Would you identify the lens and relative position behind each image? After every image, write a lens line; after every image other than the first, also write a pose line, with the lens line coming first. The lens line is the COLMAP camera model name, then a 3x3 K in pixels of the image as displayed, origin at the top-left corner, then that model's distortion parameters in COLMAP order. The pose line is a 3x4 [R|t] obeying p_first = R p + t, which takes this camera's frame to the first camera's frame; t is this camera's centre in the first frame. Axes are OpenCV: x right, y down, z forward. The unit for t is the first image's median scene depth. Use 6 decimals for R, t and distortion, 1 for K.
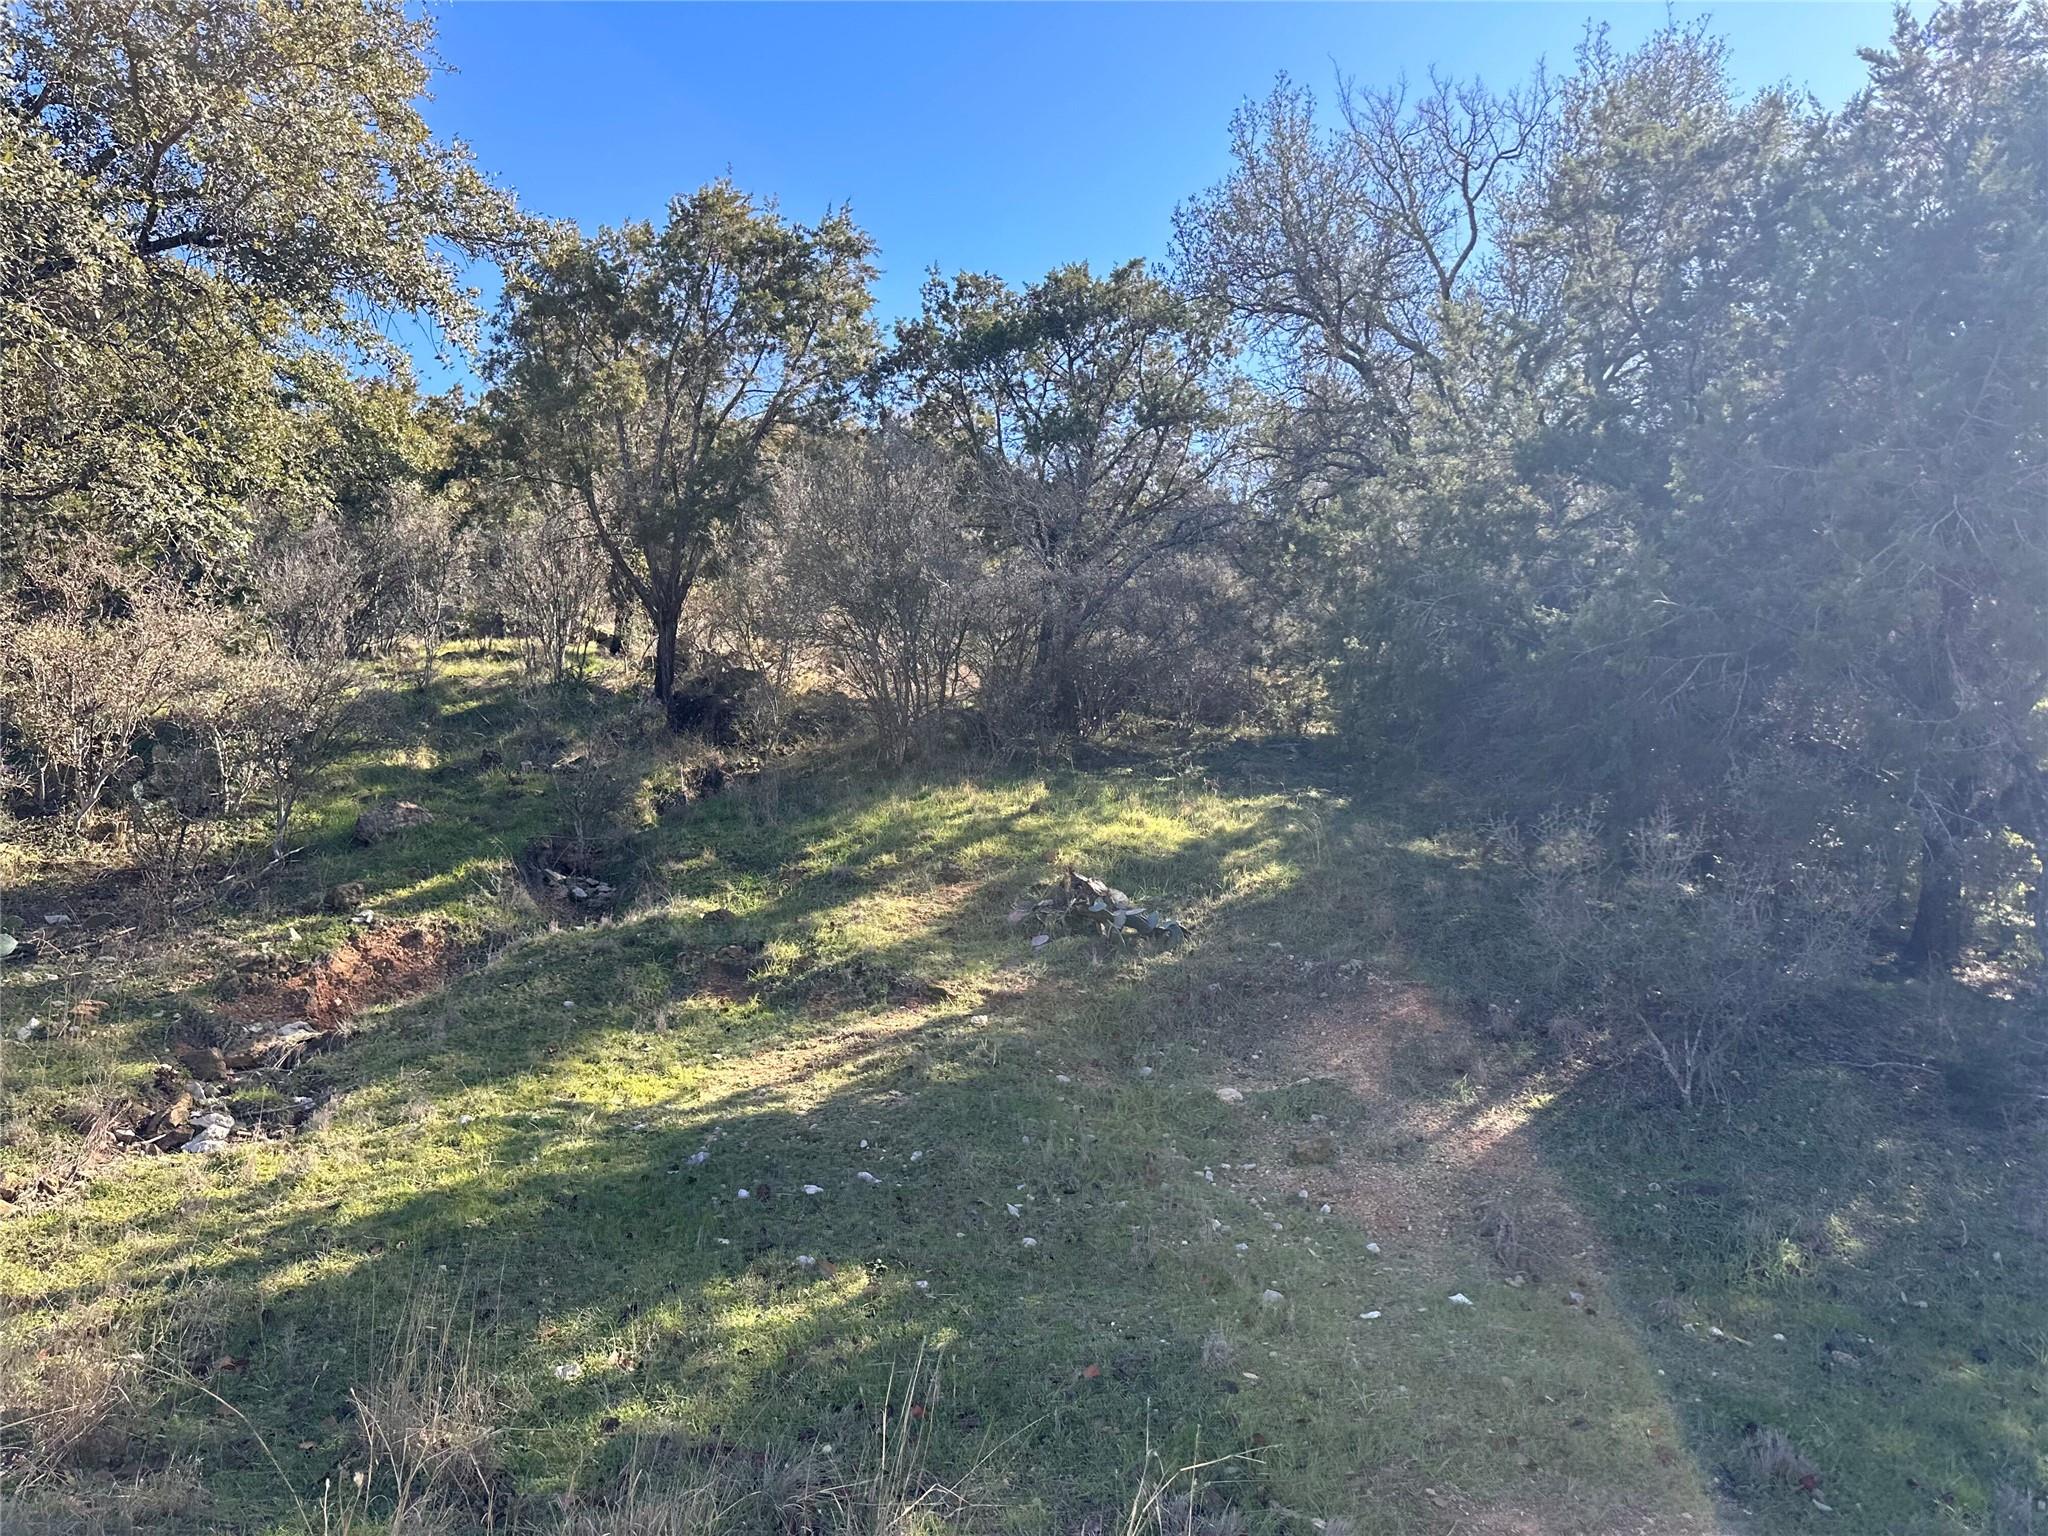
lens RADIAL K [[1415.2, 0, 1024.0], [0, 1415.2, 768.0], [0, 0, 1]] dist [0.178525, -0.265892]
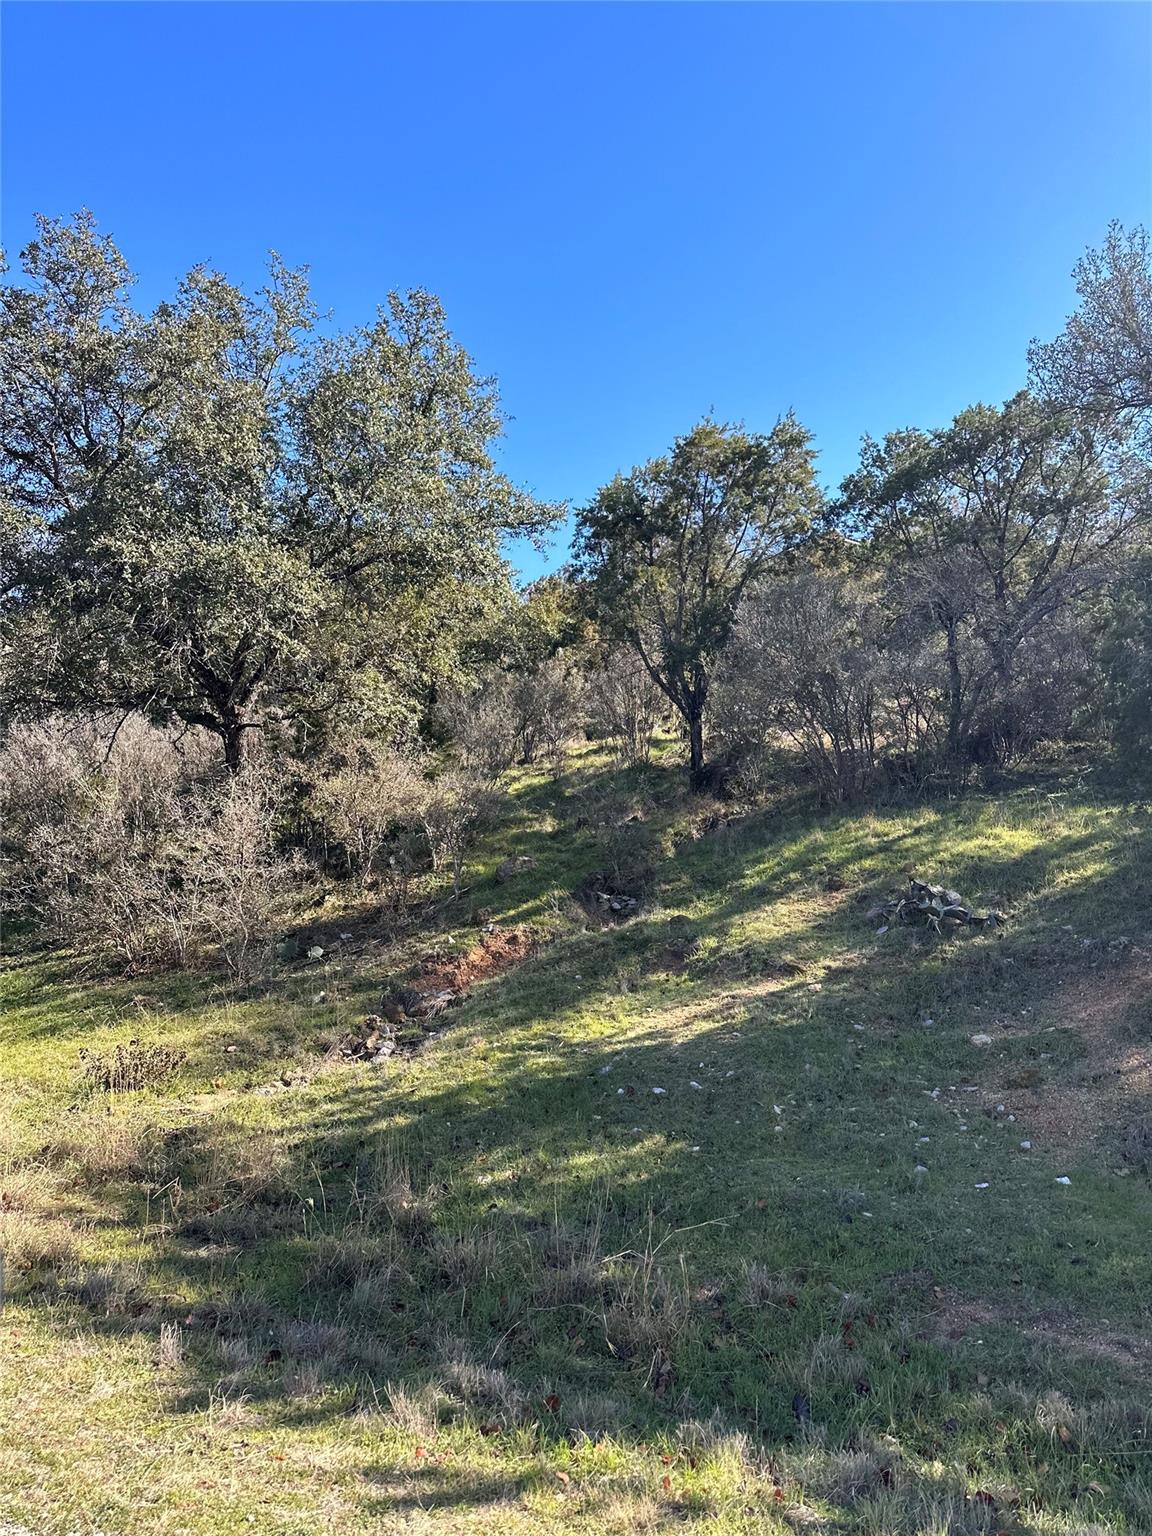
lens RADIAL K [[1061.4, 0, 576.0], [0, 1061.4, 768.0], [0, 0, 1]] dist [0.178525, -0.265892]
pose [[0.892547, -0.105678, -0.438397, 0.217934], [0.095323, 0.994400, -0.045635, -0.019471], [0.440765, -0.001058, 0.897622, -0.101394]]
